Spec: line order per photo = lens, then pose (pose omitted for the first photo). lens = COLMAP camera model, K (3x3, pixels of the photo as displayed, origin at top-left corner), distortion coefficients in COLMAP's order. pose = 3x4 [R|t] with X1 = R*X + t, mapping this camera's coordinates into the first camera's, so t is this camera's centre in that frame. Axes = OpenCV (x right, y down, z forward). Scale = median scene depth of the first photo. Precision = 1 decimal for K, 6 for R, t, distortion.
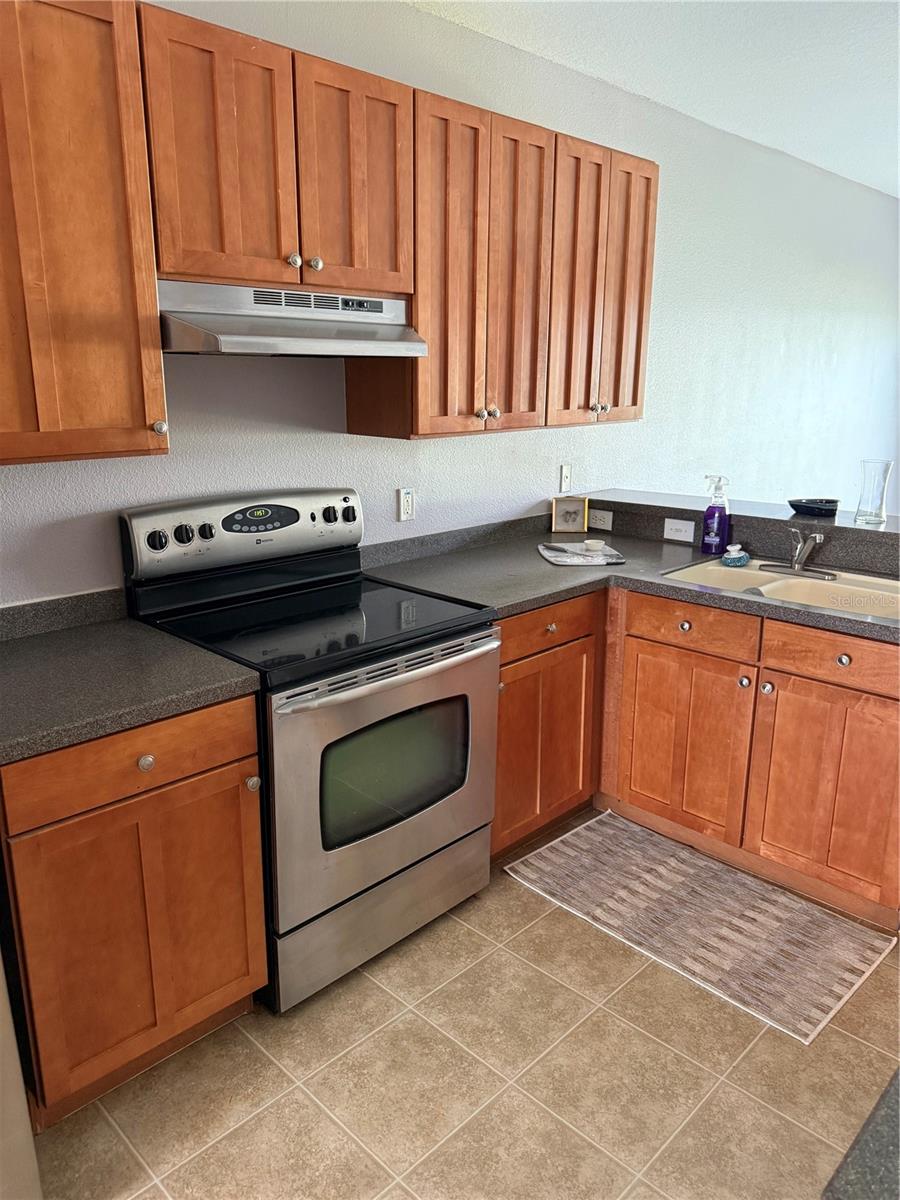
lens RADIAL K [[852.9, 0, 445.2], [0, 852.9, 600.6], [0, 0, 1]] dist [0.071133, -0.093077]
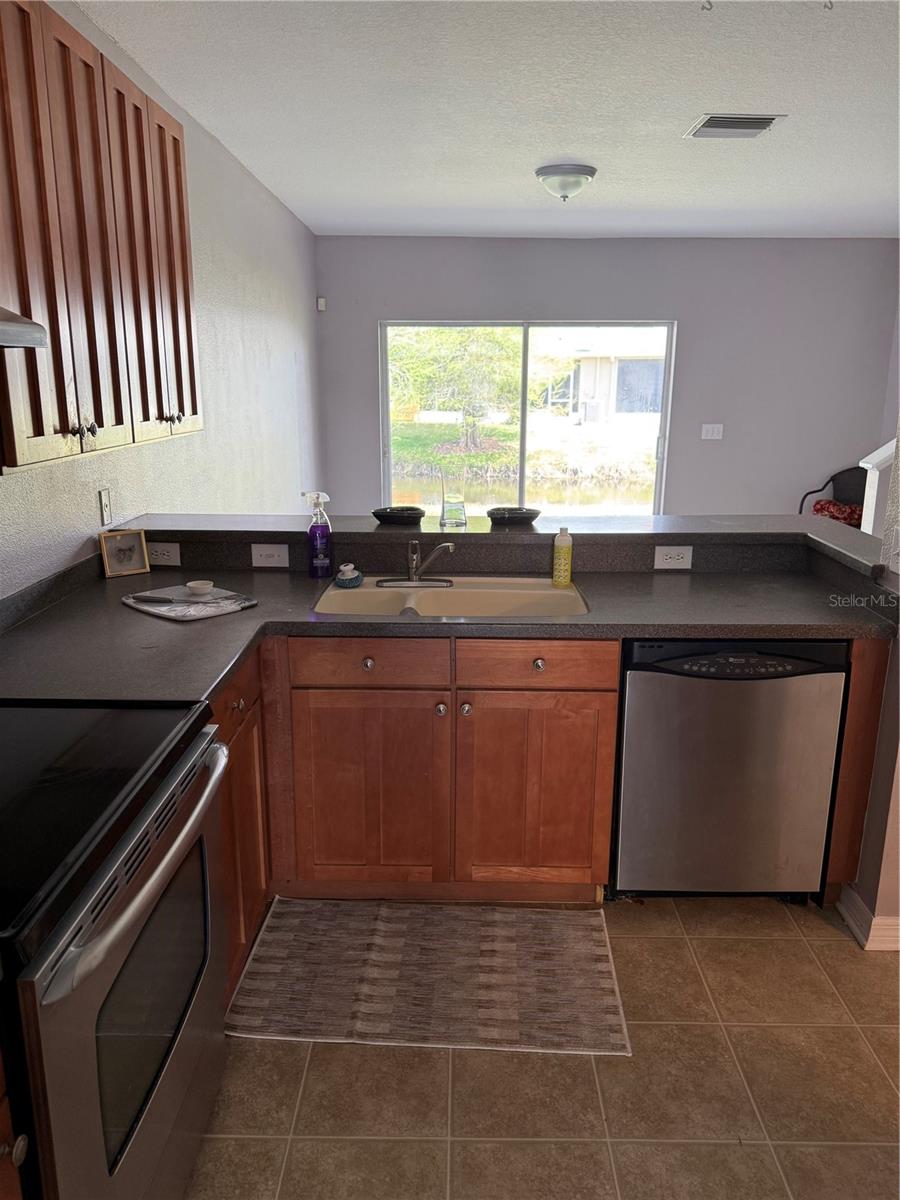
lens RADIAL K [[852.9, 0, 445.2], [0, 852.9, 600.6], [0, 0, 1]] dist [0.071133, -0.093077]
pose [[0.719580, -0.166111, 0.674249, -0.247550], [0.169059, 0.983659, 0.061914, -0.075994], [-0.673516, 0.069436, 0.735904, 0.296172]]
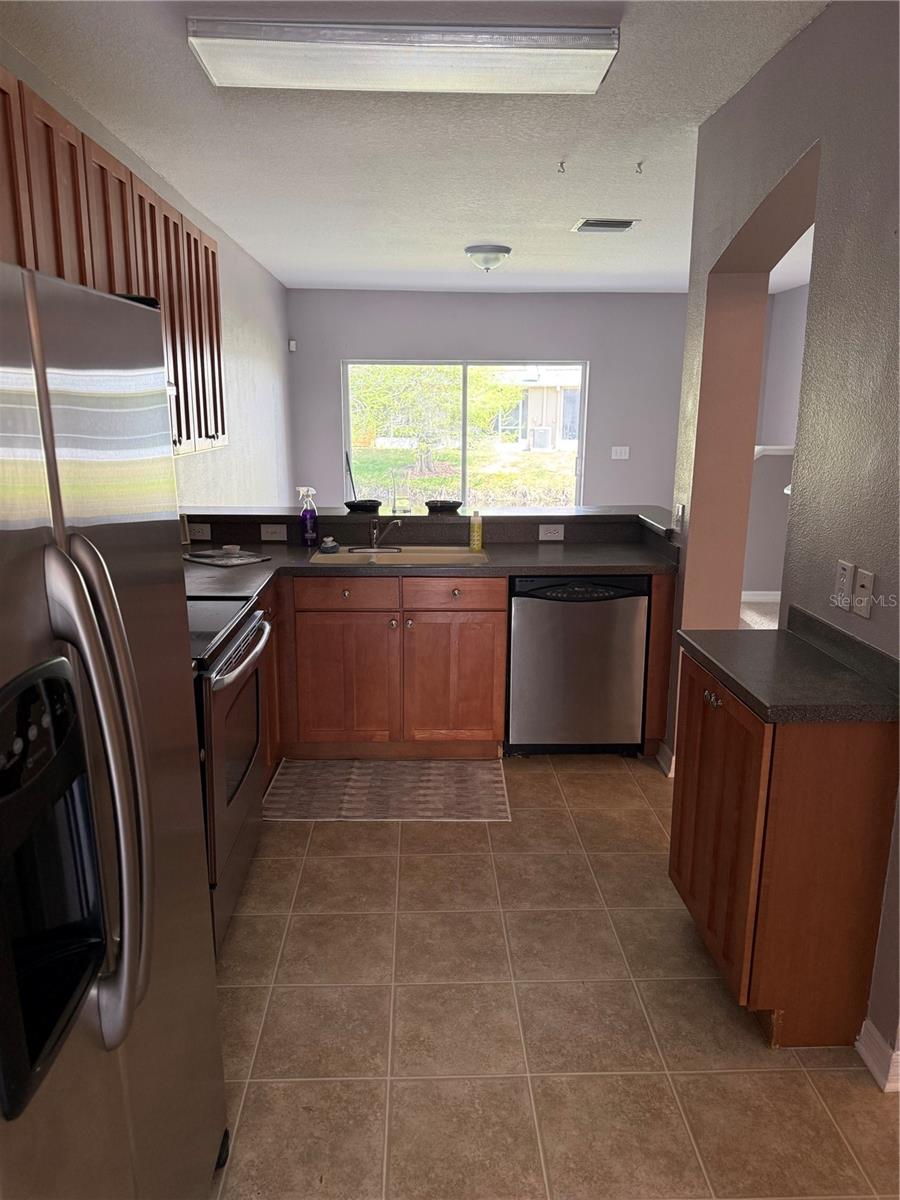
lens RADIAL K [[840.3, 0, 445.9], [0, 840.3, 602.8], [0, 0, 1]] dist [0.071293, -0.000214]
pose [[0.682203, -0.156977, 0.714113, -0.578291], [0.177492, 0.983022, 0.046528, 0.009437], [-0.709292, 0.095007, 0.698483, -0.052380]]
